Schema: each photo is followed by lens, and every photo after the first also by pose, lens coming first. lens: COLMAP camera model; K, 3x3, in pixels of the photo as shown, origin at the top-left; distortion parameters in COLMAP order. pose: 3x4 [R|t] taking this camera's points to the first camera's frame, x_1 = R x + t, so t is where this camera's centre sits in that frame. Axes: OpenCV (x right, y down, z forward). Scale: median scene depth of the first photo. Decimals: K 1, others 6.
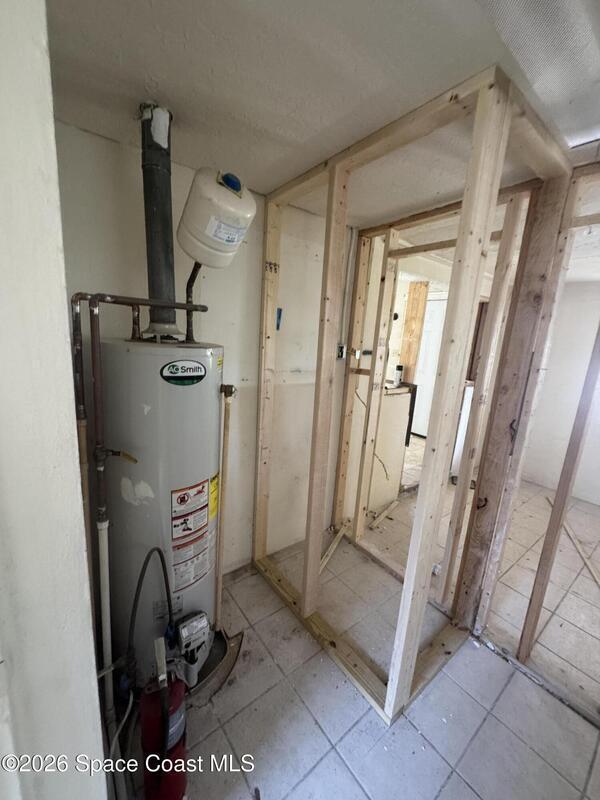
lens RADIAL K [[319.9, 0, 300.3], [0, 319.9, 400.6], [0, 0, 1]] dist [-0.003460, 0.001022]
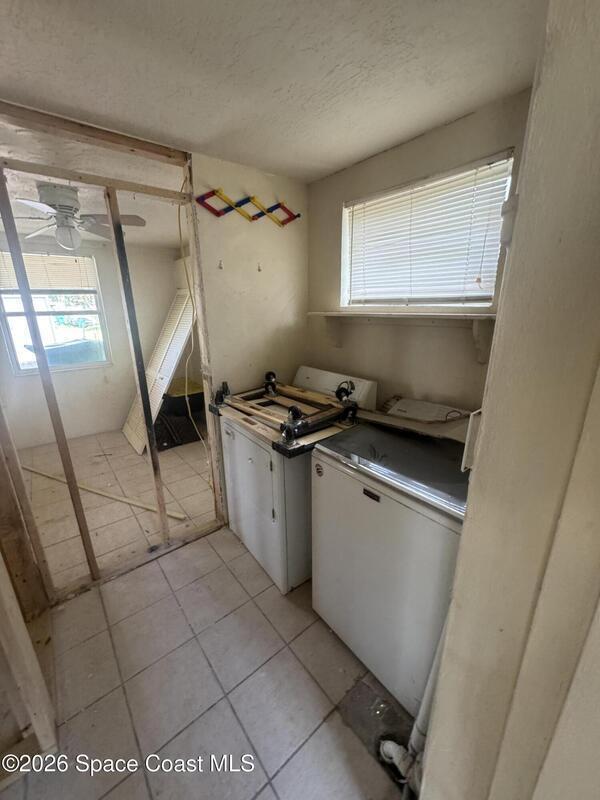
lens RADIAL K [[319.9, 0, 300.0], [0, 319.9, 401.1], [0, 0, 1]] dist [-0.003460, 0.001022]
pose [[-0.014805, -0.350056, 0.936612, -0.125679], [0.218181, 0.913011, 0.344685, -0.004806], [-0.975796, 0.209454, 0.062858, 0.058963]]
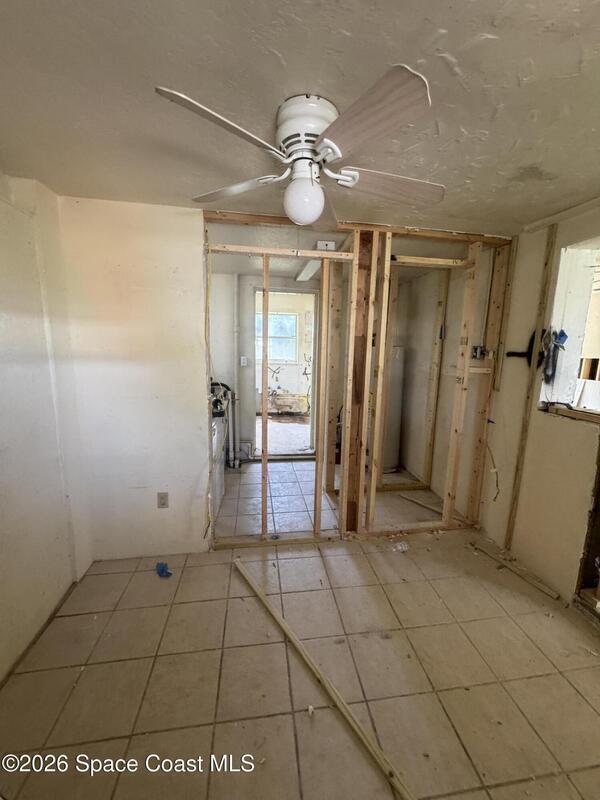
lens RADIAL K [[319.9, 0, 300.7], [0, 319.9, 400.1], [0, 0, 1]] dist [-0.003460, 0.001022]
pose [[-0.501070, 0.065607, -0.862916, 1.310333], [-0.232772, 0.950158, 0.207404, -0.072814], [0.833514, 0.304787, -0.460824, 0.946590]]
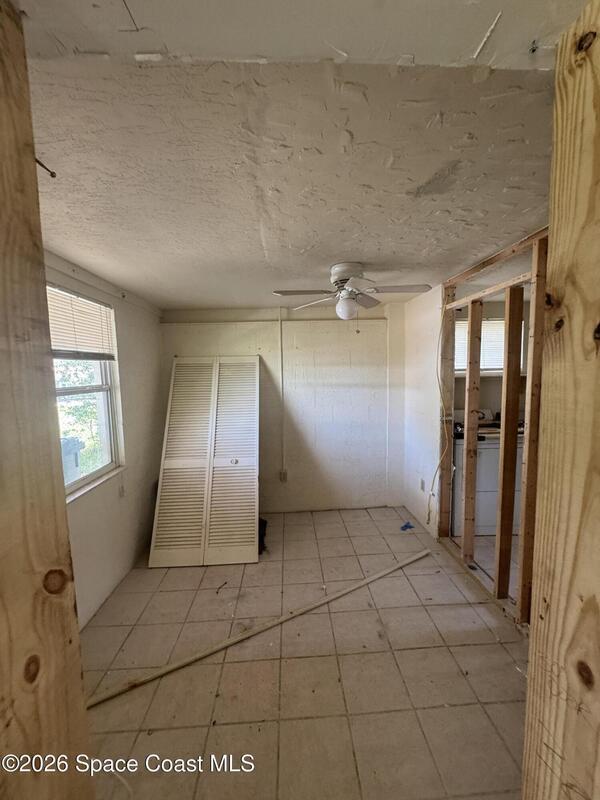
lens RADIAL K [[319.9, 0, 300.9], [0, 319.9, 402.2], [0, 0, 1]] dist [-0.003460, 0.001022]
pose [[-0.815459, -0.107344, 0.568774, 0.446835], [0.085924, 0.949316, 0.302353, -0.286051], [-0.572402, 0.295428, -0.764905, 1.474191]]
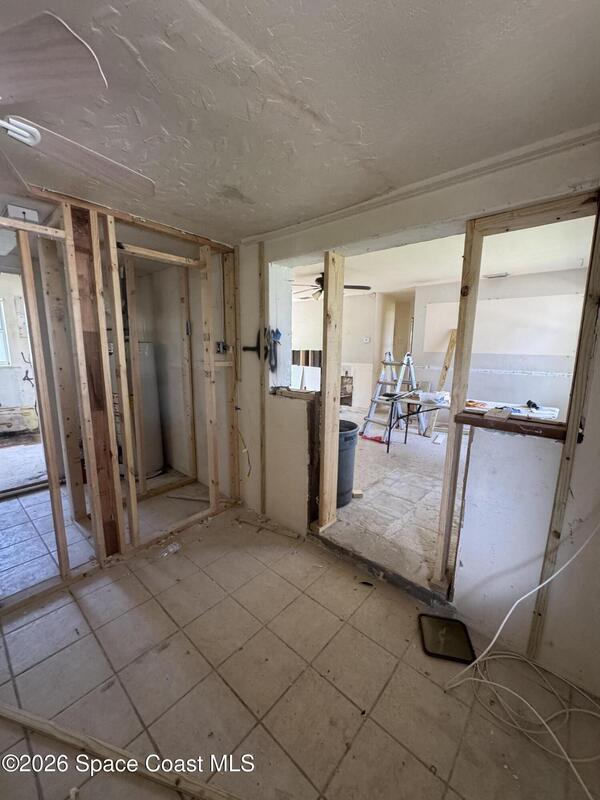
lens RADIAL K [[319.9, 0, 301.1], [0, 319.9, 399.7], [0, 0, 1]] dist [-0.003460, 0.001022]
pose [[0.182041, 0.099763, -0.978217, 1.302457], [-0.202339, 0.977350, 0.062021, -0.085779], [0.962247, 0.186641, 0.198104, 0.985111]]
